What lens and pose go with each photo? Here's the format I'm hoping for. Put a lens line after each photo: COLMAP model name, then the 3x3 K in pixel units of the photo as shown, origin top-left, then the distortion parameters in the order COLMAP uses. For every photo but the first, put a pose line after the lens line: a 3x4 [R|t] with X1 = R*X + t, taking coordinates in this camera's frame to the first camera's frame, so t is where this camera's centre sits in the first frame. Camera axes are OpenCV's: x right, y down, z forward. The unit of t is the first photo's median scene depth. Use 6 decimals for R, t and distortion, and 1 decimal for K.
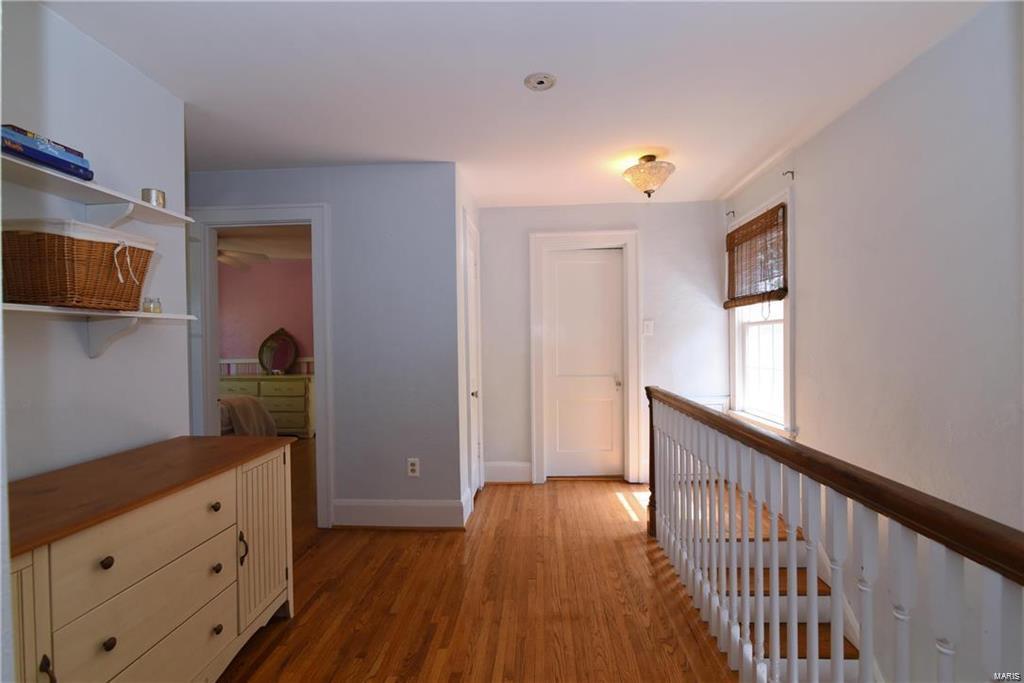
lens RADIAL K [[473.7, 0, 511.1], [0, 473.7, 344.2], [0, 0, 1]] dist [-0.017882, -0.000040]
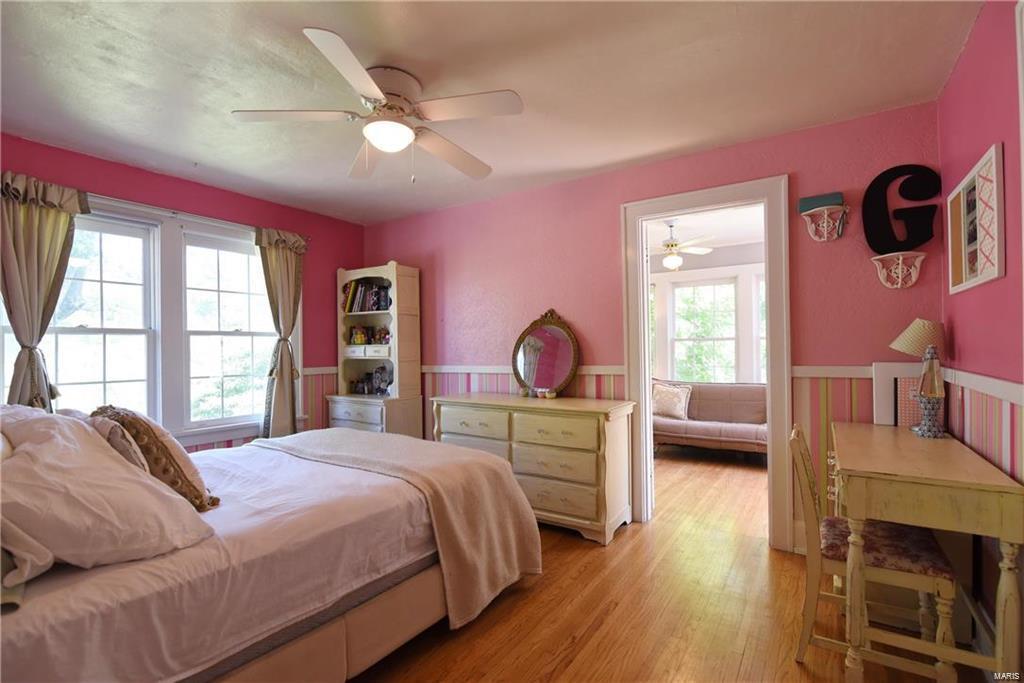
lens RADIAL K [[473.7, 0, 511.1], [0, 473.7, 344.2], [0, 0, 1]] dist [-0.017882, -0.000040]
pose [[0.863986, 0.002854, -0.503508, -0.274378], [-0.005012, 0.999983, -0.002931, 0.007311], [0.503491, 0.005056, 0.863986, 0.552873]]
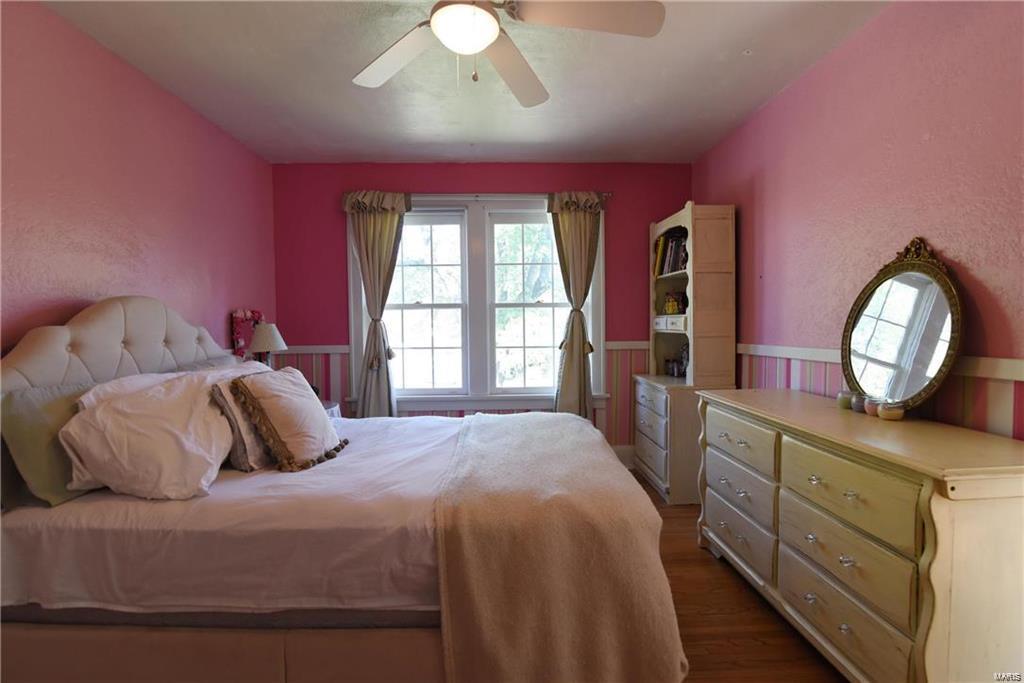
lens RADIAL K [[495.1, 0, 512.0], [0, 495.1, 341.5], [0, 0, 1]] dist [-0.017559, -0.000019]
pose [[0.084513, 0.050357, -0.995149, -0.250672], [0.006092, 0.998677, 0.051053, 0.007736], [0.996404, -0.010377, 0.084094, 0.808764]]
